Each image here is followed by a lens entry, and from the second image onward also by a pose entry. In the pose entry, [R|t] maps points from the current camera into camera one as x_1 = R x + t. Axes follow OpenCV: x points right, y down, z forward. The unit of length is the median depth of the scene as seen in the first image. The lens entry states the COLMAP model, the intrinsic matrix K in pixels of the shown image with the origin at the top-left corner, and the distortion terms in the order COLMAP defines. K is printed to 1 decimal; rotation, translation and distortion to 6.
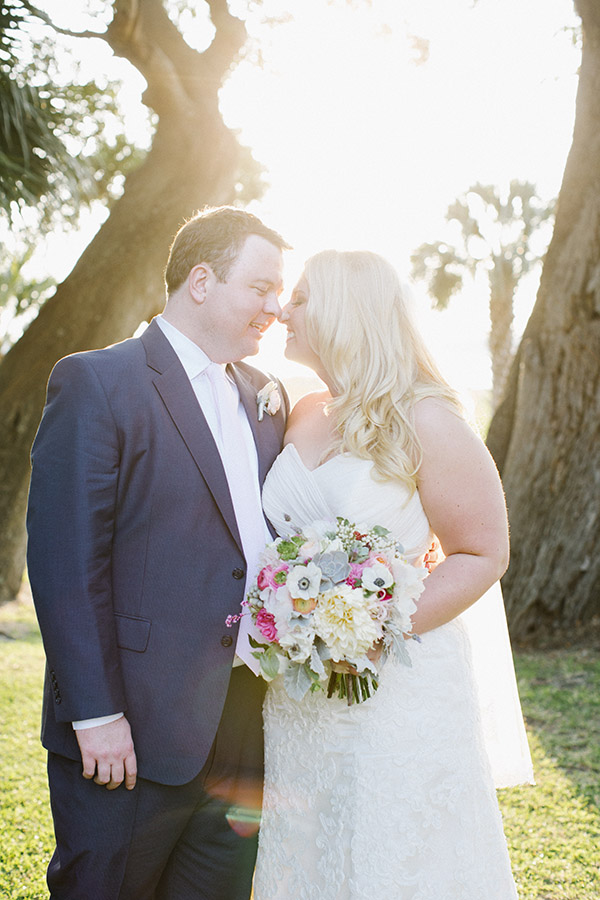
lens RADIAL K [[1326.8, 0, 299.7], [0, 1326.8, 449.8], [0, 0, 1]] dist [-0.138497, 0.000000]
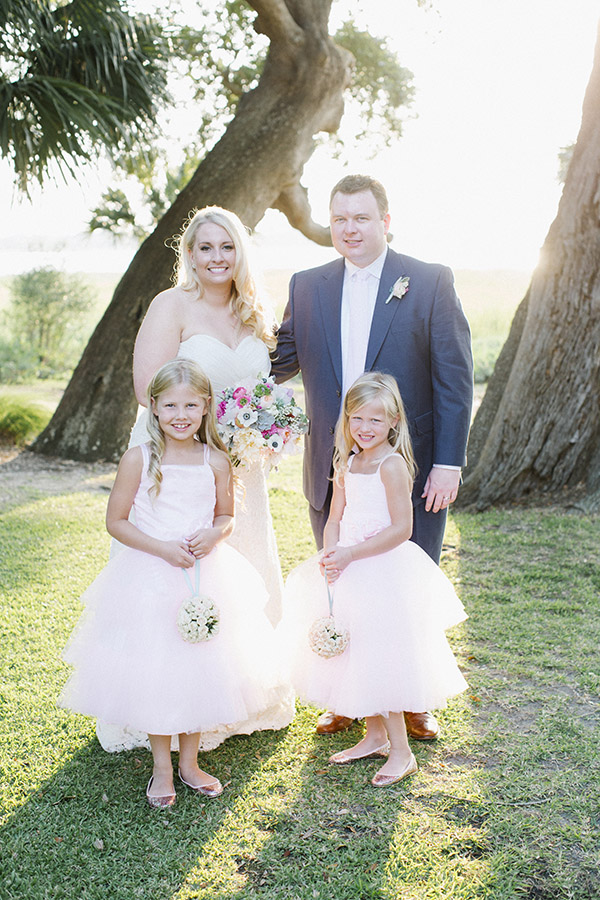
lens RADIAL K [[1326.8, 0, 300.7], [0, 1326.8, 449.4], [0, 0, 1]] dist [-0.138497, 0.000000]
pose [[0.986225, 0.016970, -0.164535, 0.168163], [-0.003346, 0.996566, 0.082733, 0.000906], [0.165374, -0.081043, 0.982895, -0.195023]]
